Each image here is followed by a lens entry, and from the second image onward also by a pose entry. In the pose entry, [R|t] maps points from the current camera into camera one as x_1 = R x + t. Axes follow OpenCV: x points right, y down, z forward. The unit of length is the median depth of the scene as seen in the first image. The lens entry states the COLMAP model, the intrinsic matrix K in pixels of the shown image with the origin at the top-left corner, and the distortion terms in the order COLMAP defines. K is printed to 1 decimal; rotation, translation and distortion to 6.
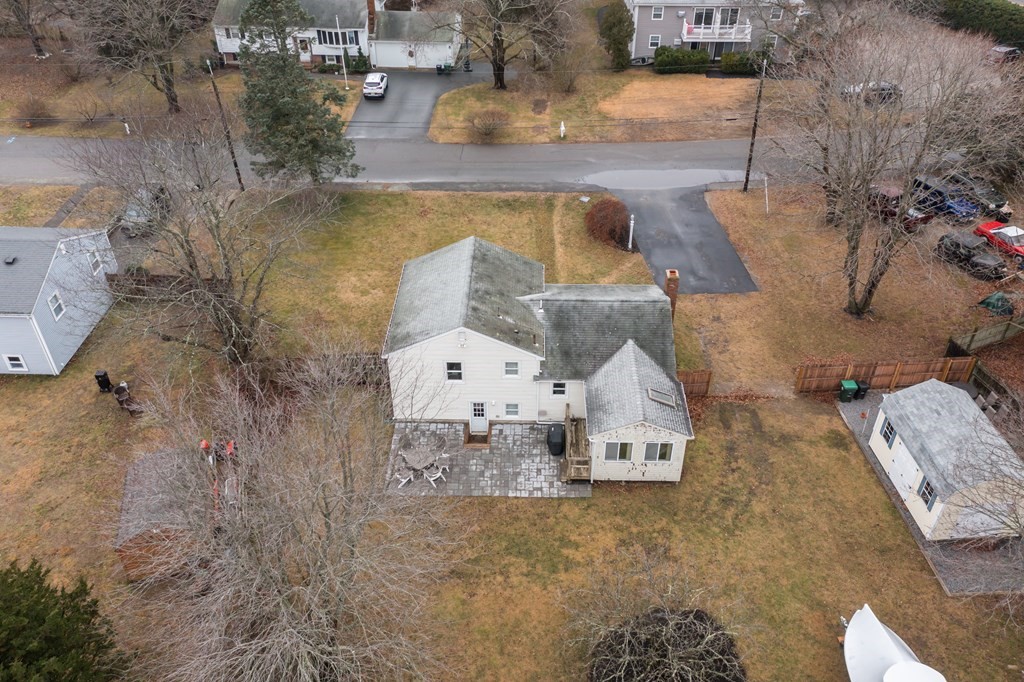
lens RADIAL K [[814.7, 0, 514.3], [0, 814.7, 340.5], [0, 0, 1]] dist [0.038659, 0.002417]
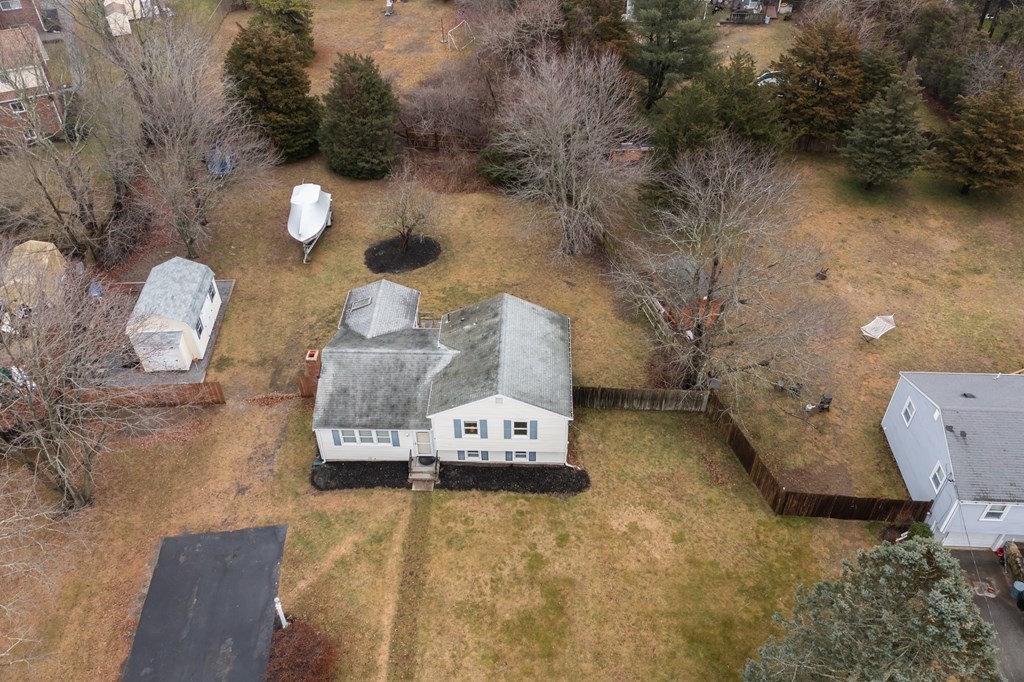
lens RADIAL K [[814.7, 0, 514.3], [0, 814.7, 340.5], [0, 0, 1]] dist [0.038659, 0.002417]
pose [[-0.999929, 0.000130, 0.011878, -0.080934], [0.011671, 0.196643, 0.980406, -1.088618], [-0.002208, 0.980475, -0.196631, 1.142869]]
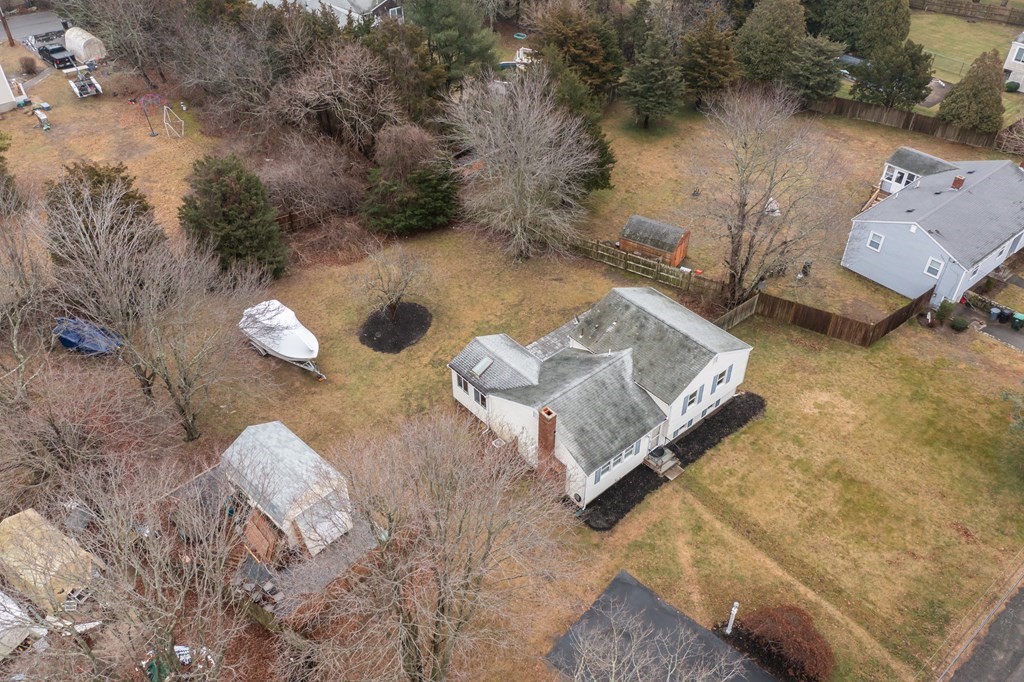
lens RADIAL K [[814.7, 0, 514.3], [0, 814.7, 340.5], [0, 0, 1]] dist [0.038659, 0.002417]
pose [[-0.741715, 0.433910, -0.511450, 0.692982], [-0.400677, 0.324872, 0.856689, -0.952343], [0.537882, 0.840345, -0.067105, 0.929033]]
